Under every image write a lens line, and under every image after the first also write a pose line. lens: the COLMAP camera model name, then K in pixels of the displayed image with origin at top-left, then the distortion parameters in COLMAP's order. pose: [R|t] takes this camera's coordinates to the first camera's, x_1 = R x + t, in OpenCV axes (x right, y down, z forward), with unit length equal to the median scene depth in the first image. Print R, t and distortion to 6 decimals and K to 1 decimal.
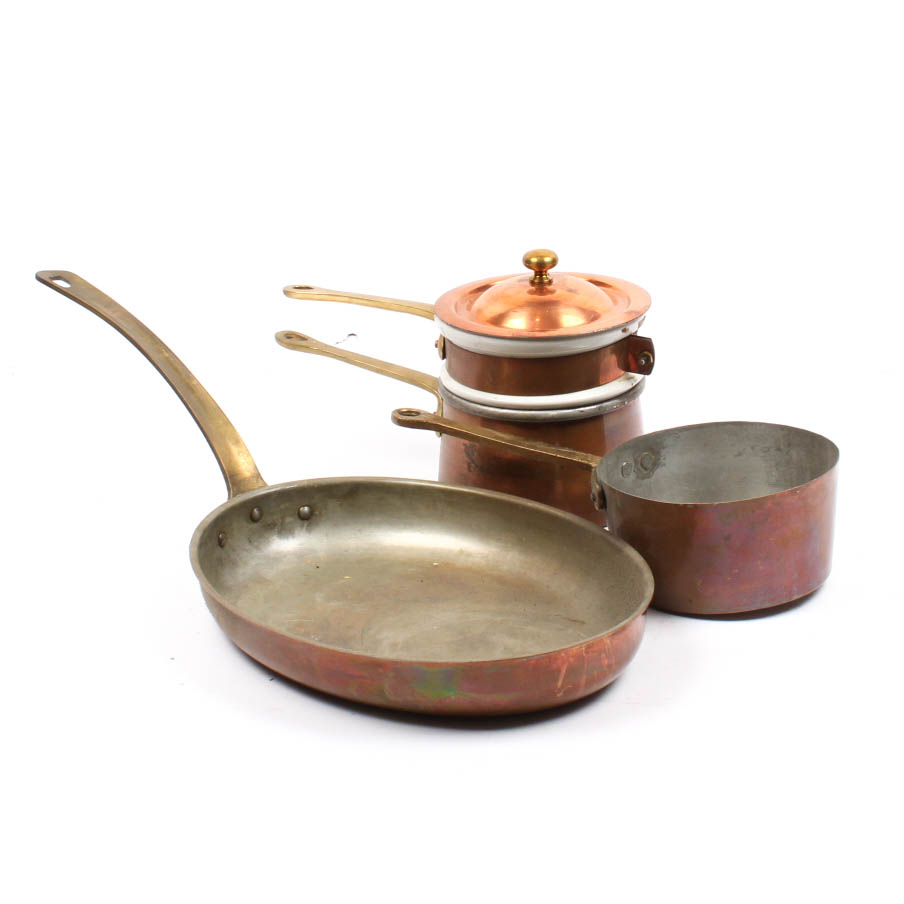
lens RADIAL K [[1679.6, 0, 449.6], [0, 1679.6, 451.7], [0, 0, 1]] dist [-0.127307, 0.000000]
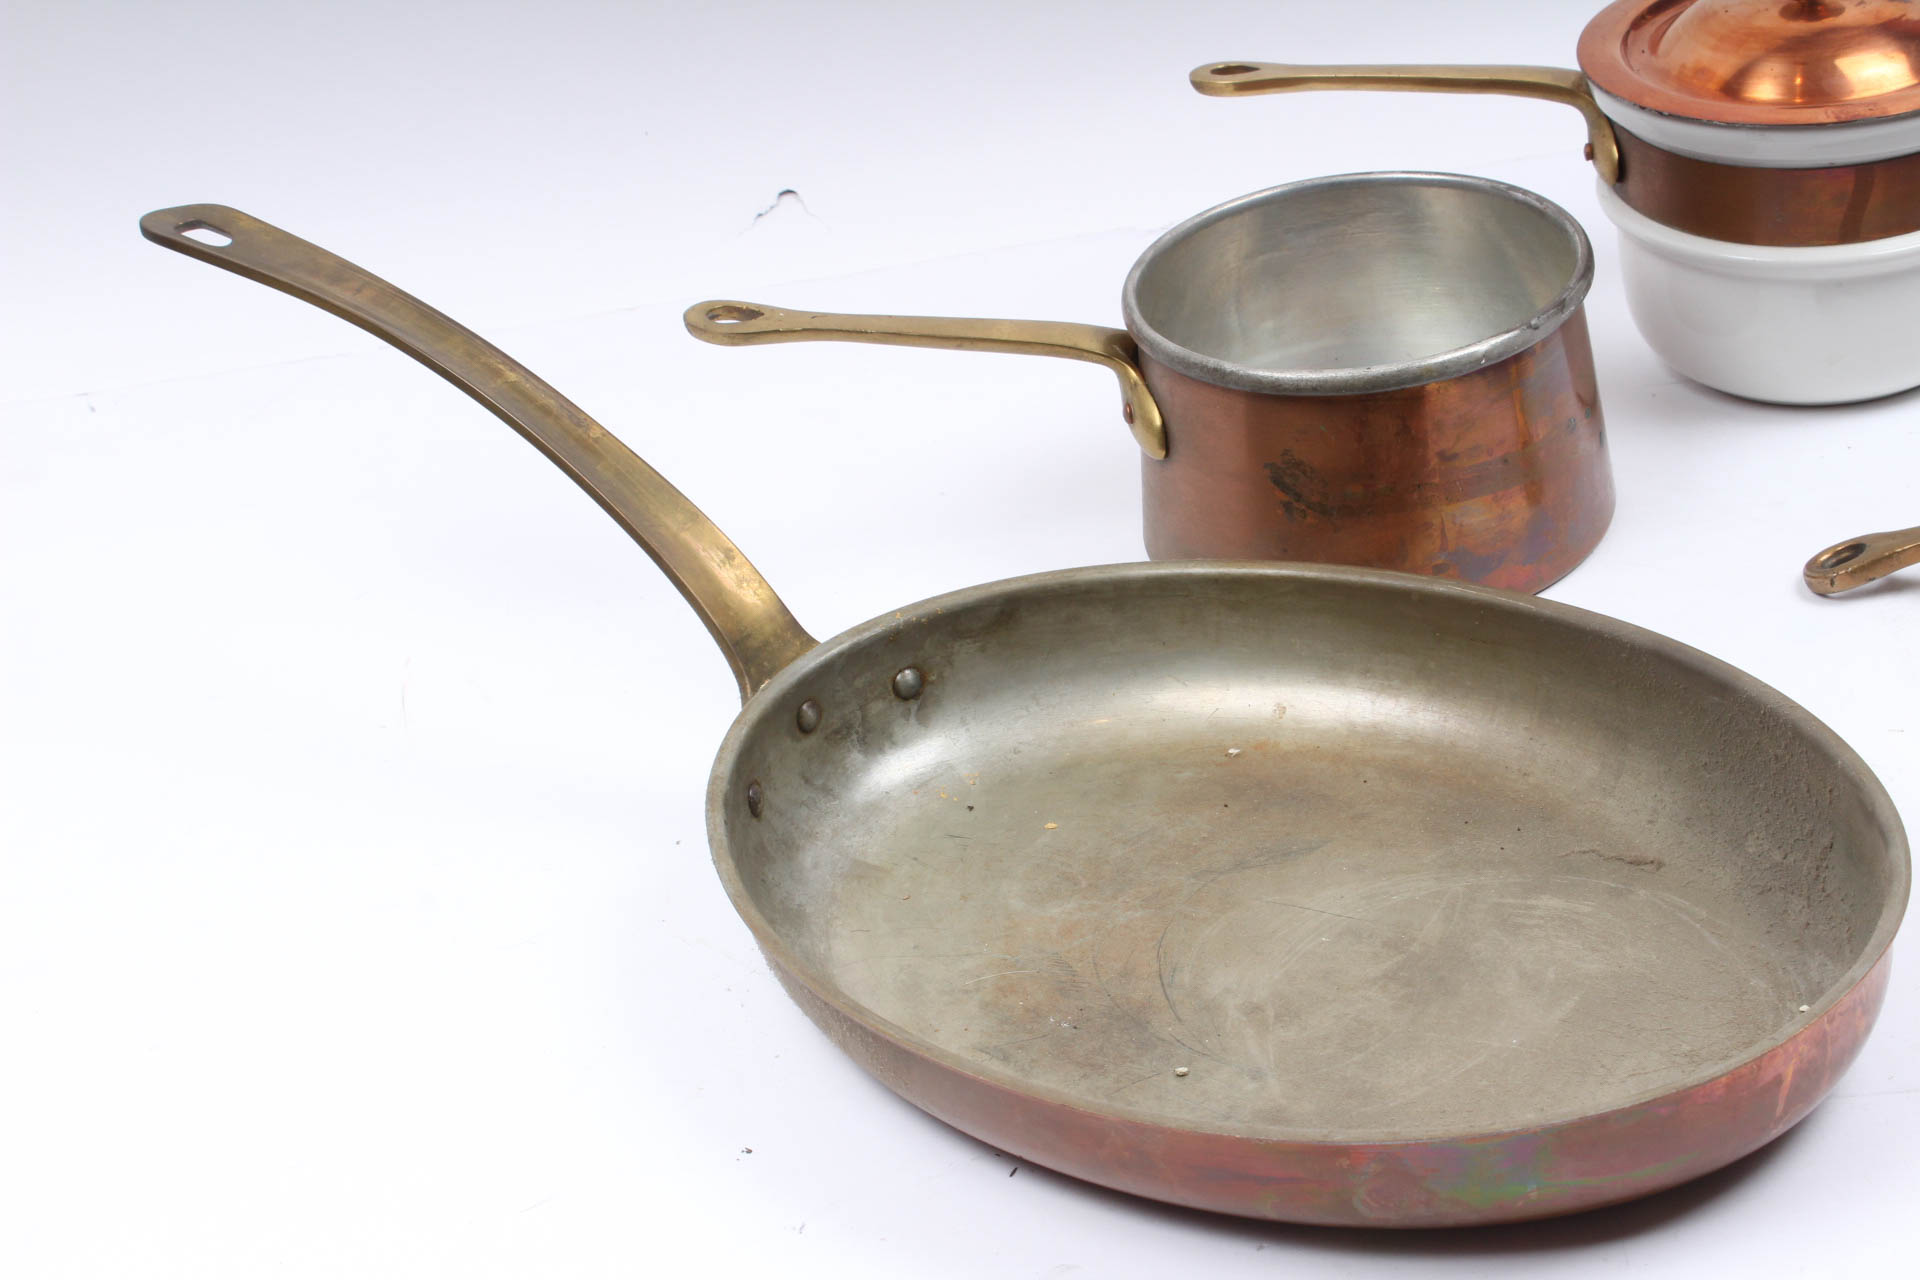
lens RADIAL K [[2687.7, 0, 962.0], [0, 2687.7, 639.8], [0, 0, 1]] dist [-0.034156, 0.000000]
pose [[0.980166, -0.184398, 0.072608, -0.122221], [0.170343, 0.971156, 0.166852, -0.089875], [-0.101281, -0.151174, 0.983305, 0.315324]]
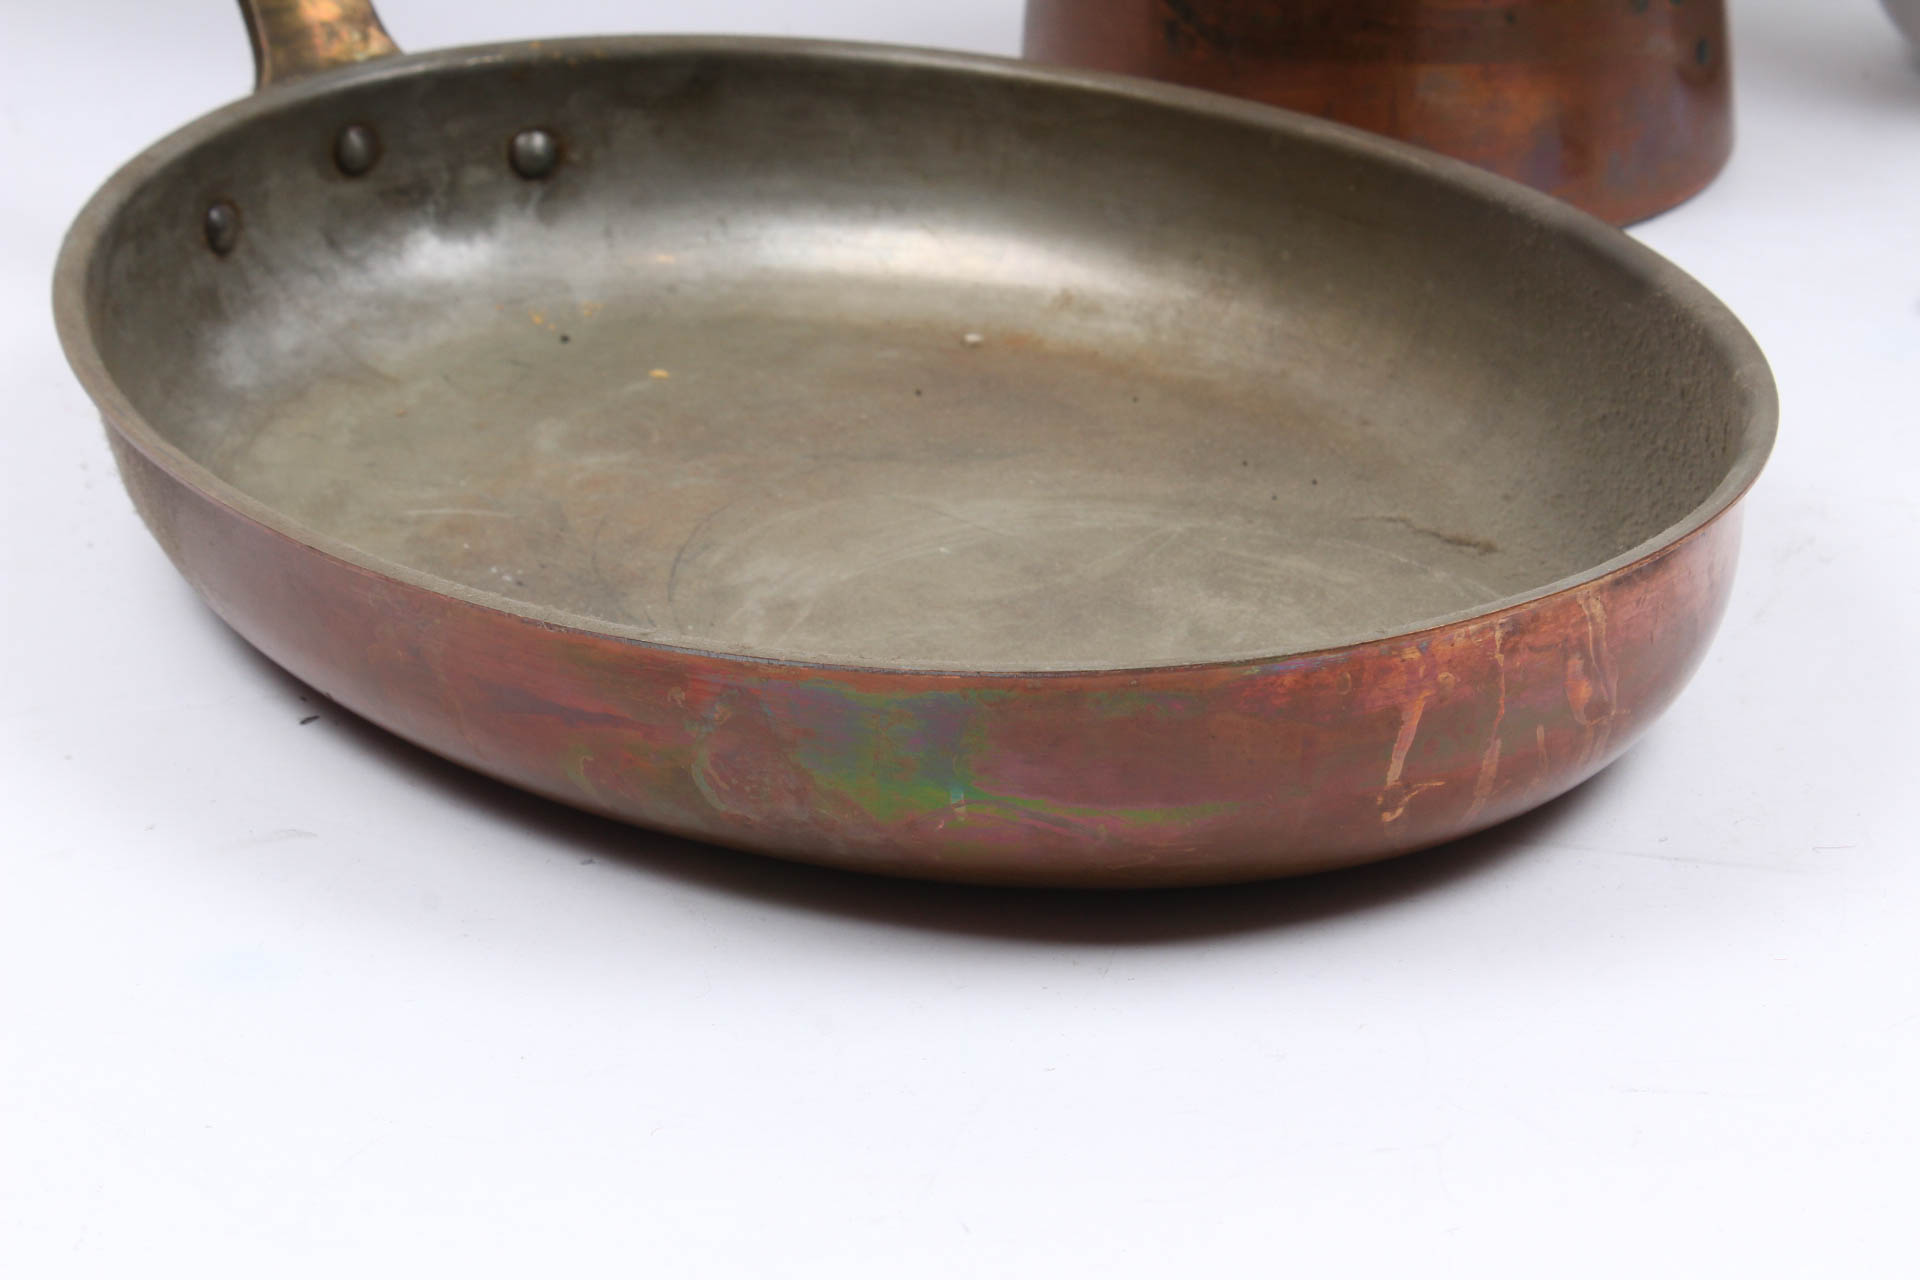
lens RADIAL K [[3760.0, 0, 978.8], [0, 3760.0, 580.9], [0, 0, 1]] dist [-0.005964, 0.000000]
pose [[0.998484, 0.030824, -0.045613, 0.022819], [-0.026469, 0.995298, 0.093174, 0.047665], [0.048271, -0.091826, 0.994604, 0.353741]]
